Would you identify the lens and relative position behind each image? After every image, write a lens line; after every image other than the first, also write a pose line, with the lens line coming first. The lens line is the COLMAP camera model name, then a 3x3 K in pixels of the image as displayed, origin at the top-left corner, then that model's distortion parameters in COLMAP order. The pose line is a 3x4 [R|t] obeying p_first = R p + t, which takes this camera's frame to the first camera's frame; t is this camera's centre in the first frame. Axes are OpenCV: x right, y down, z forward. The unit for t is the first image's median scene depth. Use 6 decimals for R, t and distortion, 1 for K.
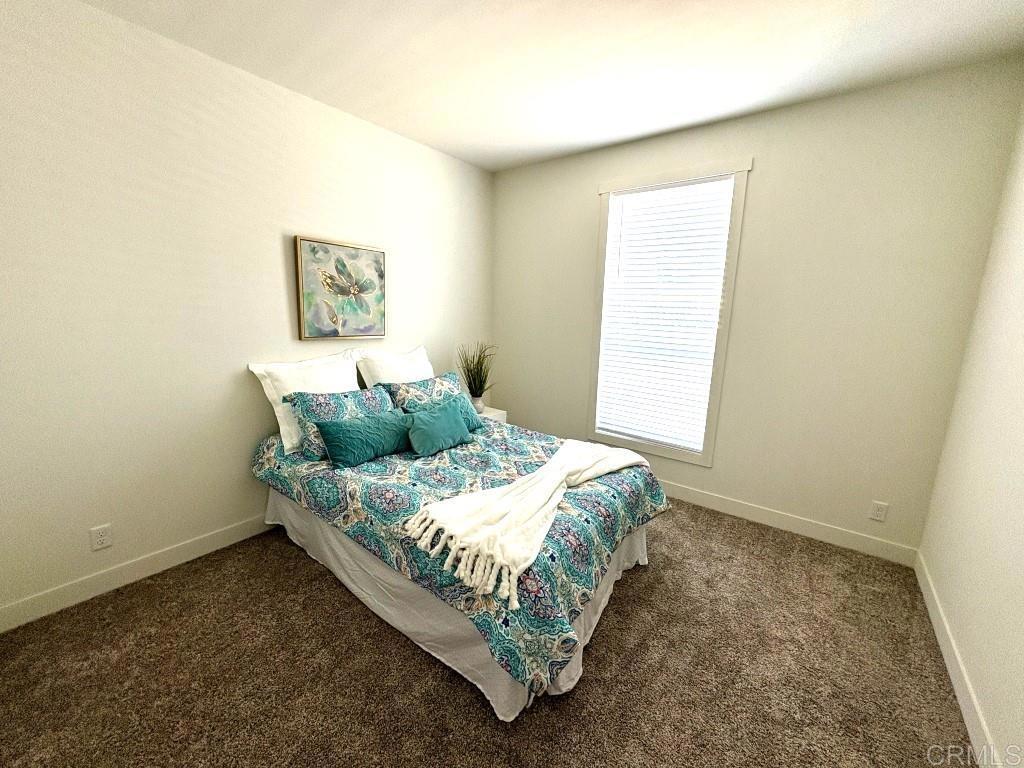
lens RADIAL K [[411.7, 0, 513.1], [0, 411.7, 379.3], [0, 0, 1]] dist [-0.000613, 0.001714]
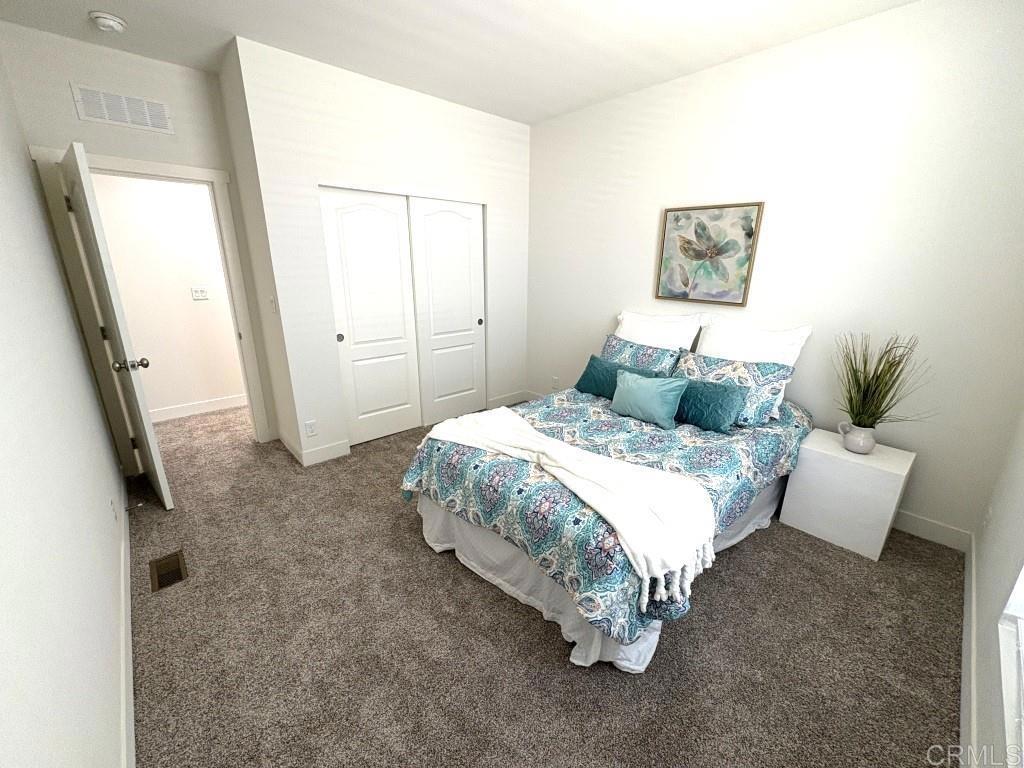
lens RADIAL K [[411.7, 0, 514.1], [0, 411.7, 384.5], [0, 0, 1]] dist [-0.000613, 0.001714]
pose [[-0.177813, 0.256916, -0.949935, 0.735087], [-0.183872, 0.939643, 0.288551, -0.123539], [0.966733, 0.225975, -0.119841, 0.760738]]
